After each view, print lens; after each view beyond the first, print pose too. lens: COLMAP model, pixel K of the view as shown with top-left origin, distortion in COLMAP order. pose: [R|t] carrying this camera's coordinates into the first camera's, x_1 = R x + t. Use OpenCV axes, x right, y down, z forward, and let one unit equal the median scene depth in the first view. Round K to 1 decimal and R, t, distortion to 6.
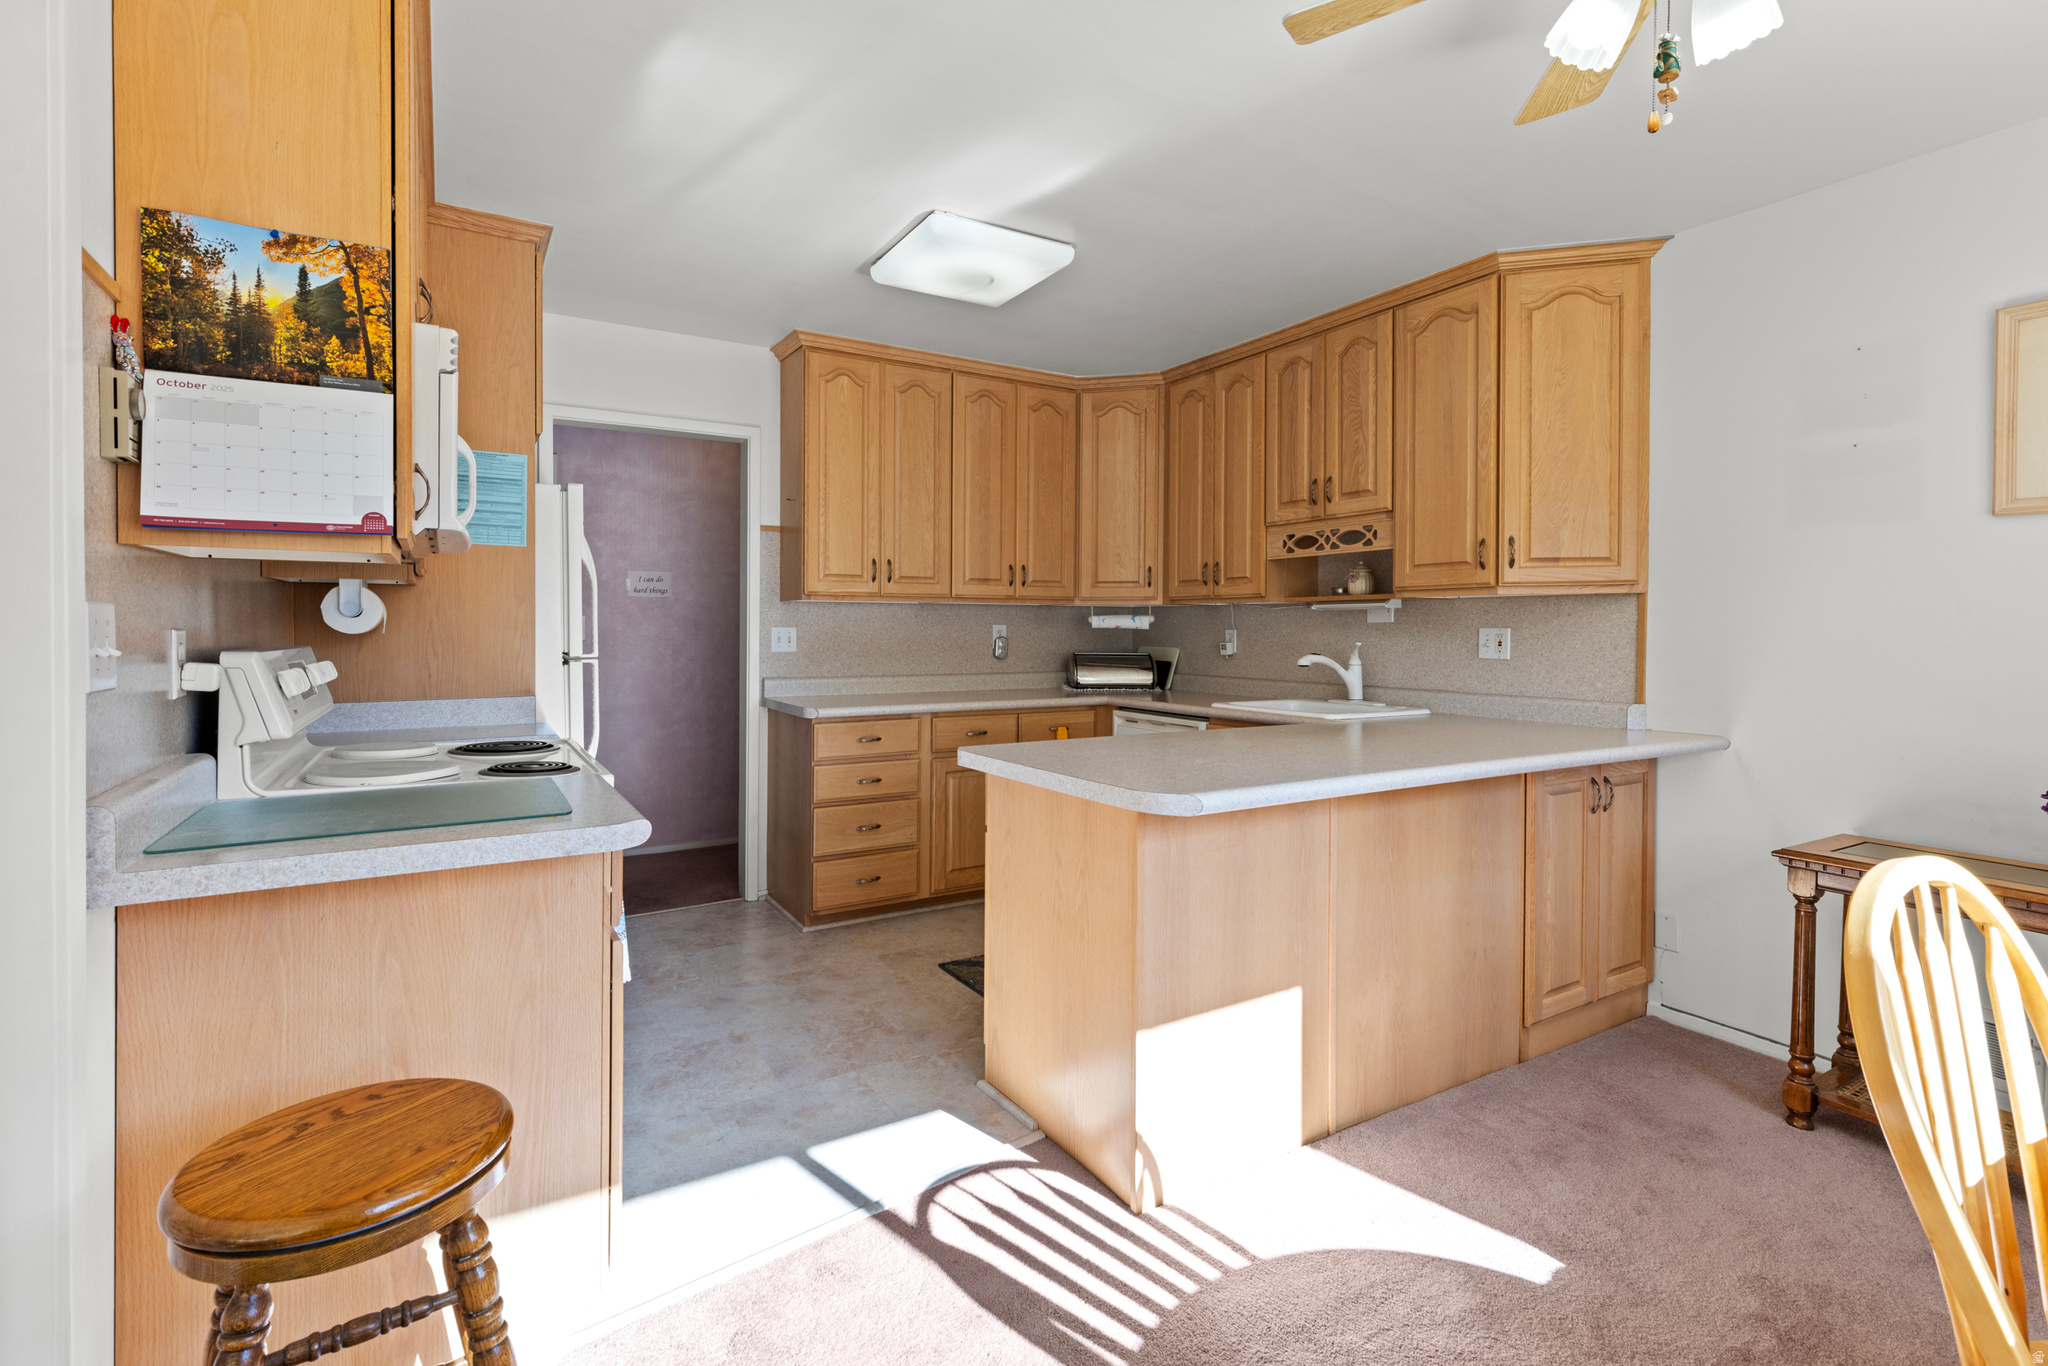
lens RADIAL K [[923.3, 0, 1008.3], [0, 923.3, 639.7], [0, 0, 1]] dist [0.002685, 0.000801]
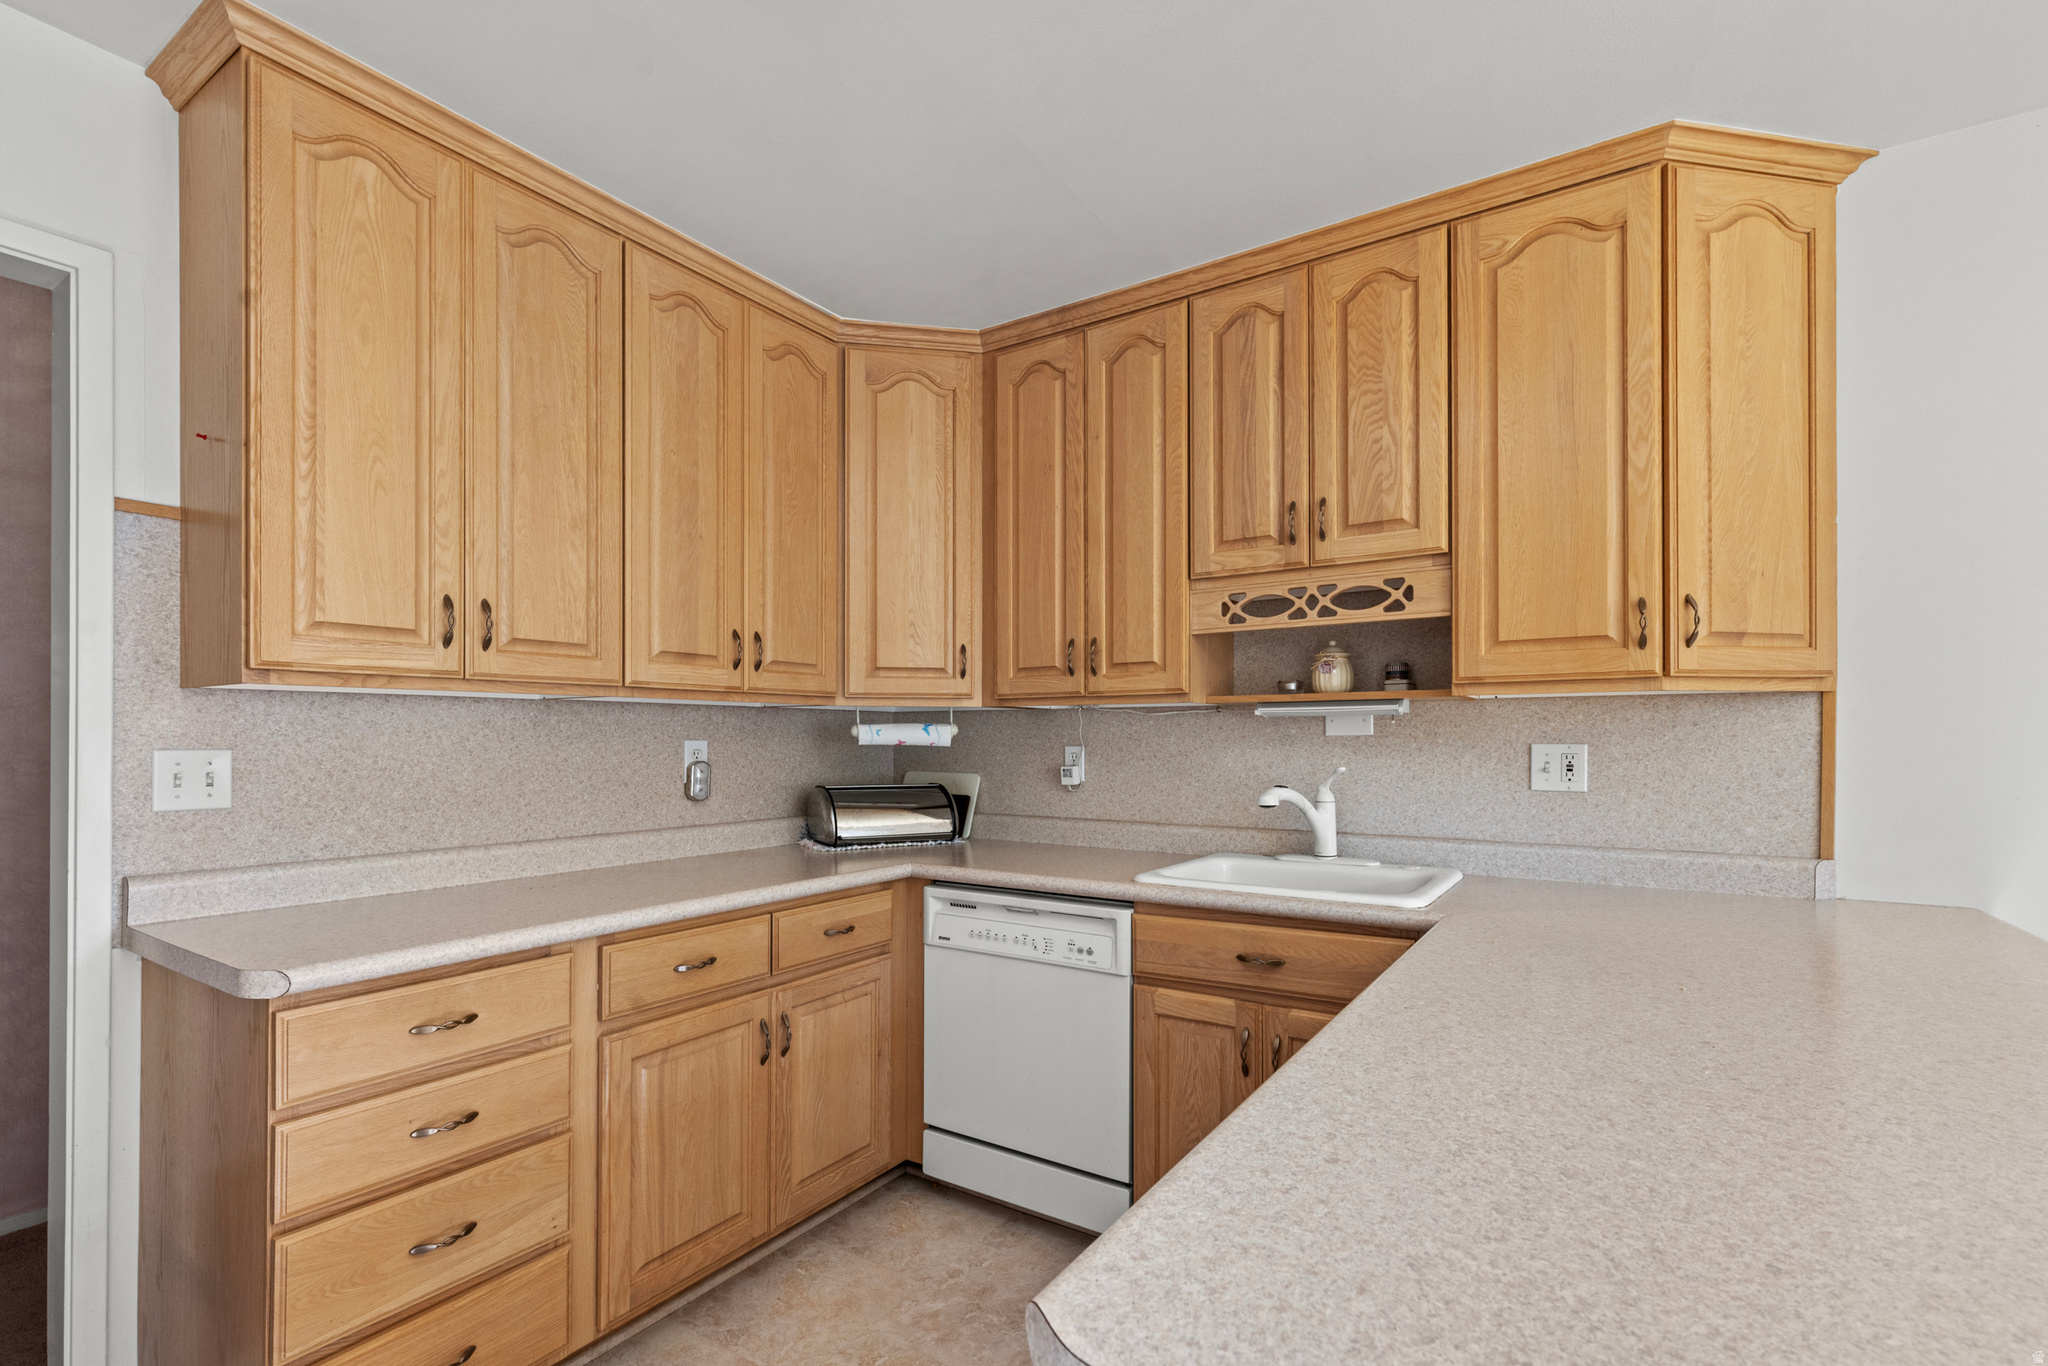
lens RADIAL K [[923.3, 0, 1010.8], [0, 923.3, 736.8], [0, 0, 1]] dist [0.002685, 0.000801]
pose [[0.903239, -0.003835, 0.429120, -0.098655], [0.009769, 0.999885, -0.011626, -0.012426], [-0.429026, 0.014693, 0.903173, 0.516834]]
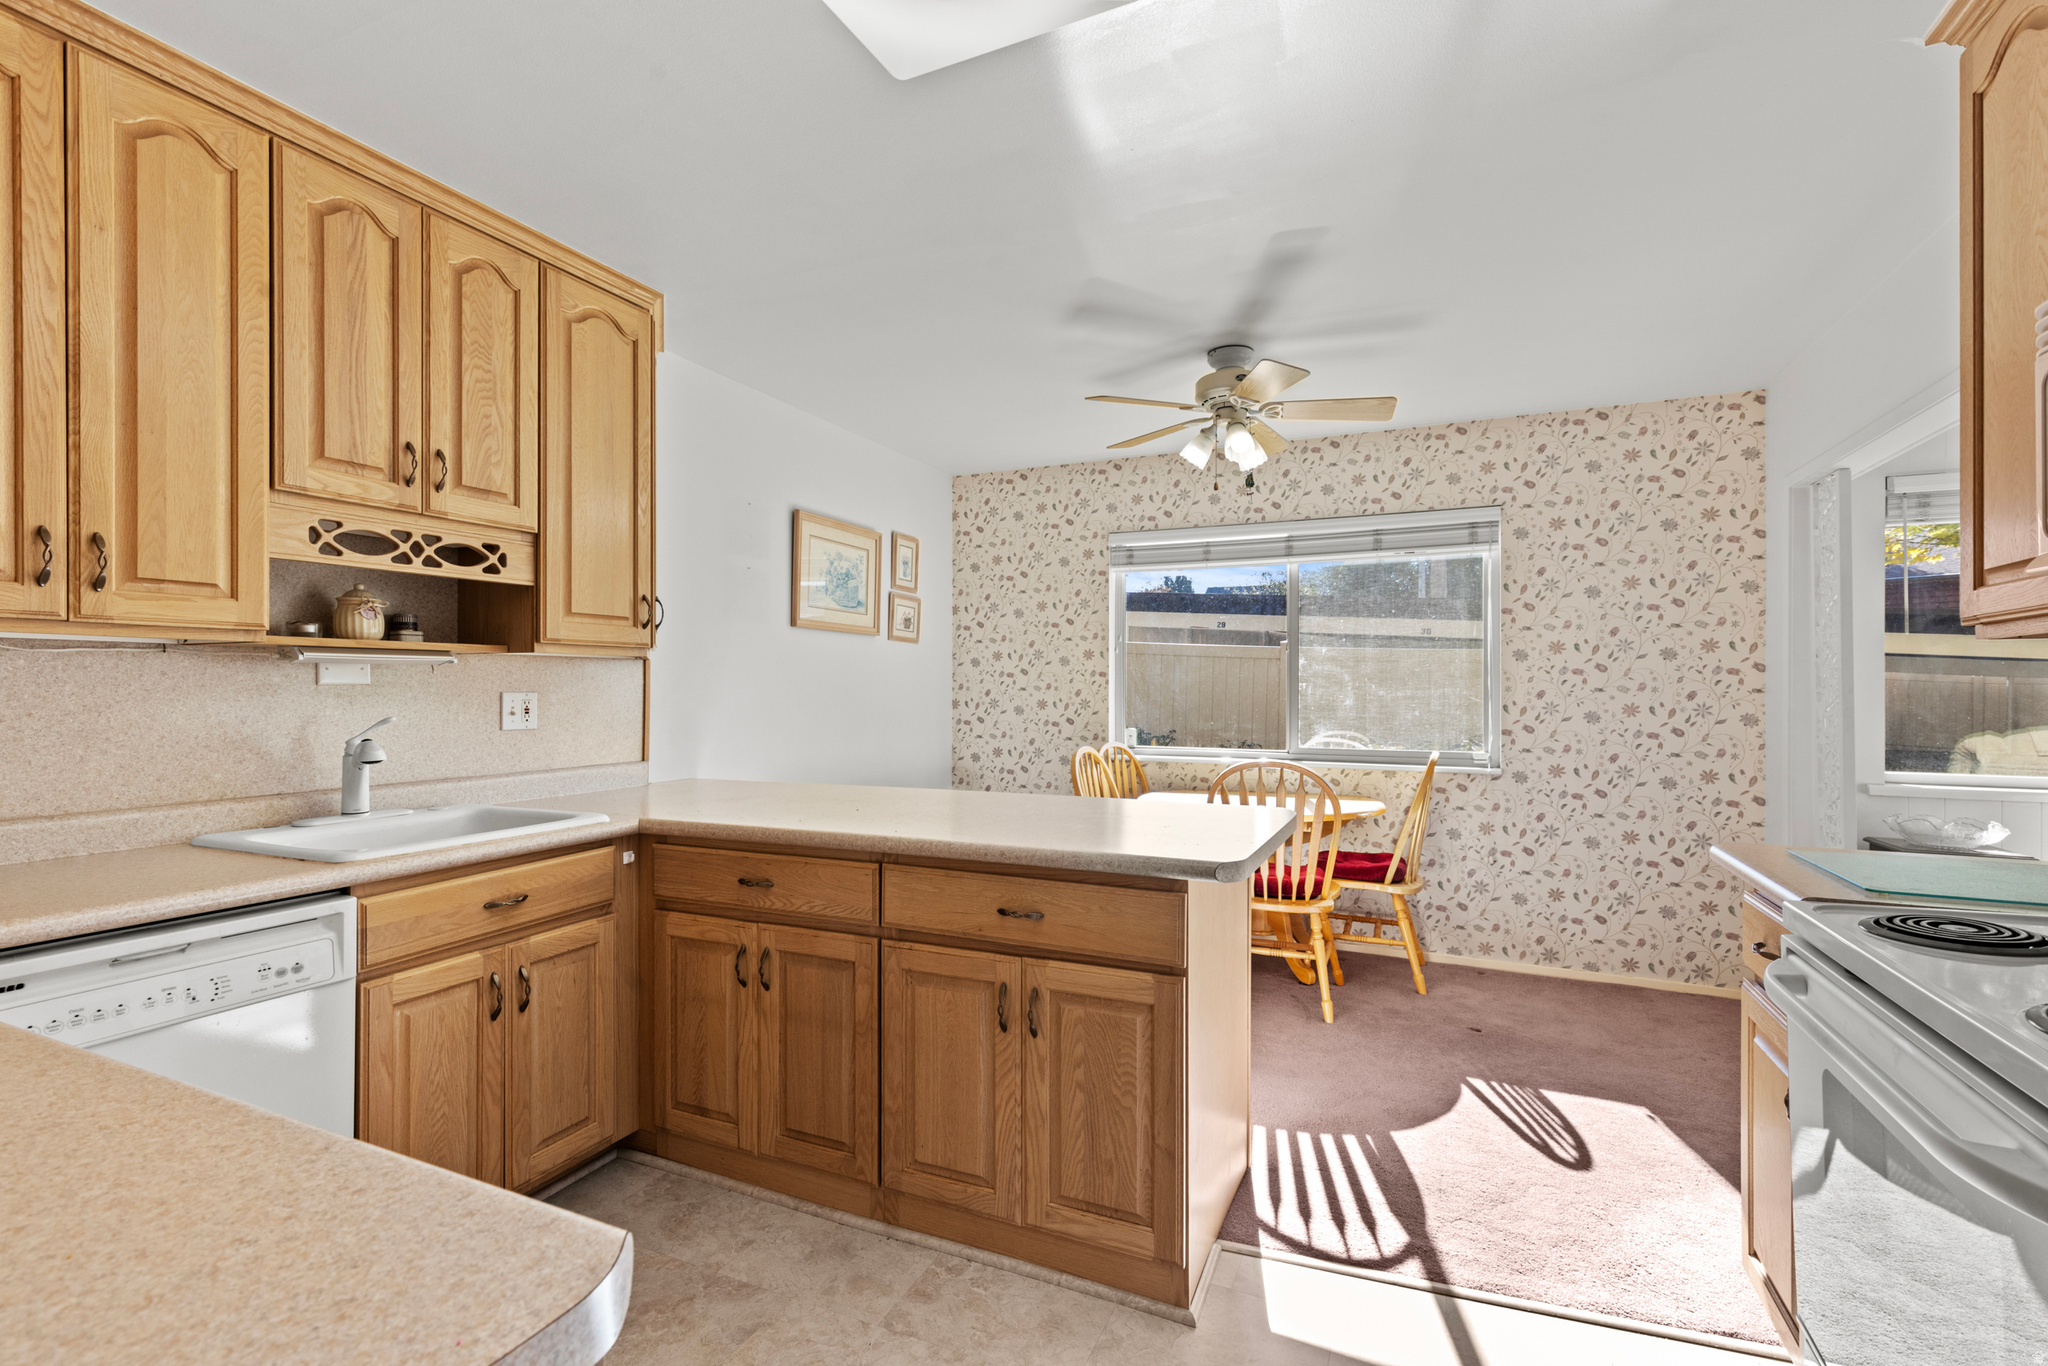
lens RADIAL K [[923.3, 0, 1012.2], [0, 923.3, 680.7], [0, 0, 1]] dist [0.002685, 0.000801]
pose [[-0.557133, 0.003198, 0.830417, -0.365575], [0.008473, 0.999962, 0.001834, -0.018882], [-0.830380, 0.008058, -0.557139, 0.988162]]
